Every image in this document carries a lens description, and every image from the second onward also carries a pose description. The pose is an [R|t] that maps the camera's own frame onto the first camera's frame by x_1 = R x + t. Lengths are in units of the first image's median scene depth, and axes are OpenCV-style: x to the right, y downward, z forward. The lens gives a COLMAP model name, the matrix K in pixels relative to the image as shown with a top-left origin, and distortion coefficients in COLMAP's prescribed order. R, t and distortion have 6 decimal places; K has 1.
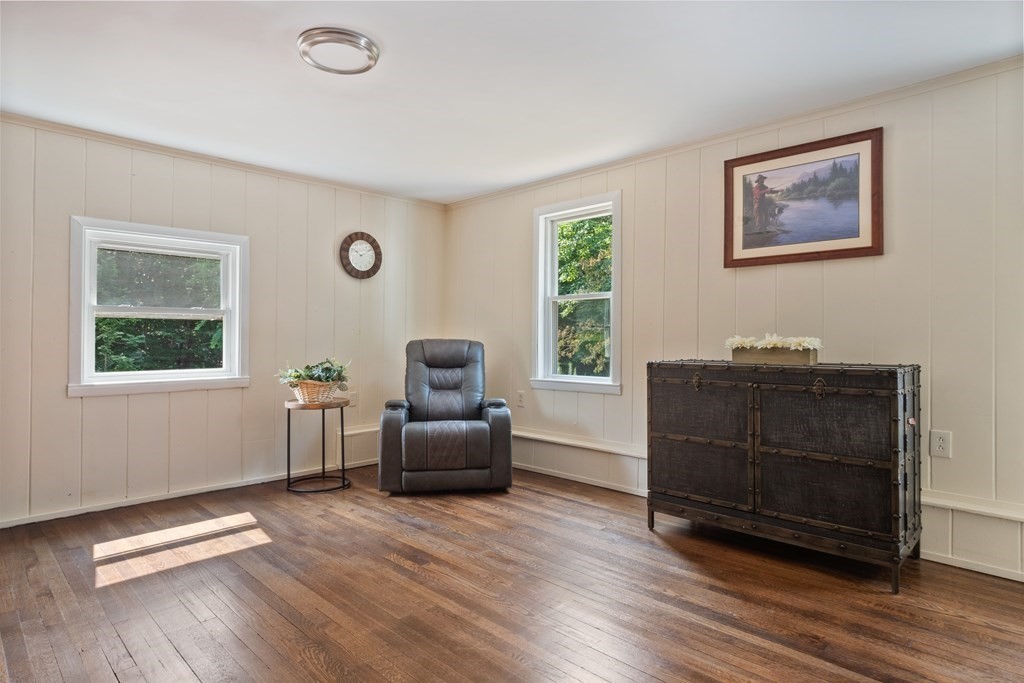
lens RADIAL K [[528.9, 0, 512.0], [0, 528.9, 341.5], [0, 0, 1]] dist [0.003666, 0.000690]
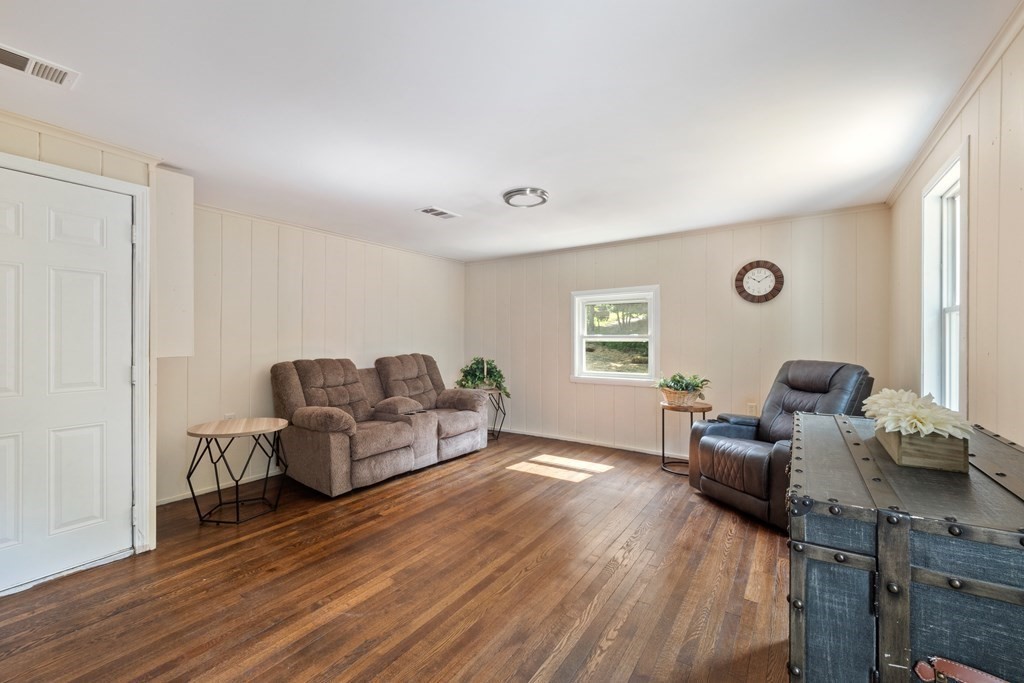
lens RADIAL K [[420.3, 0, 512.0], [0, 420.3, 341.5], [0, 0, 1]] dist [-0.000067, -0.000013]
pose [[0.216305, 0.002526, -0.976323, 0.598154], [-0.006138, 0.999980, 0.001227, -0.045421], [0.976307, 0.005728, 0.216316, 0.392807]]
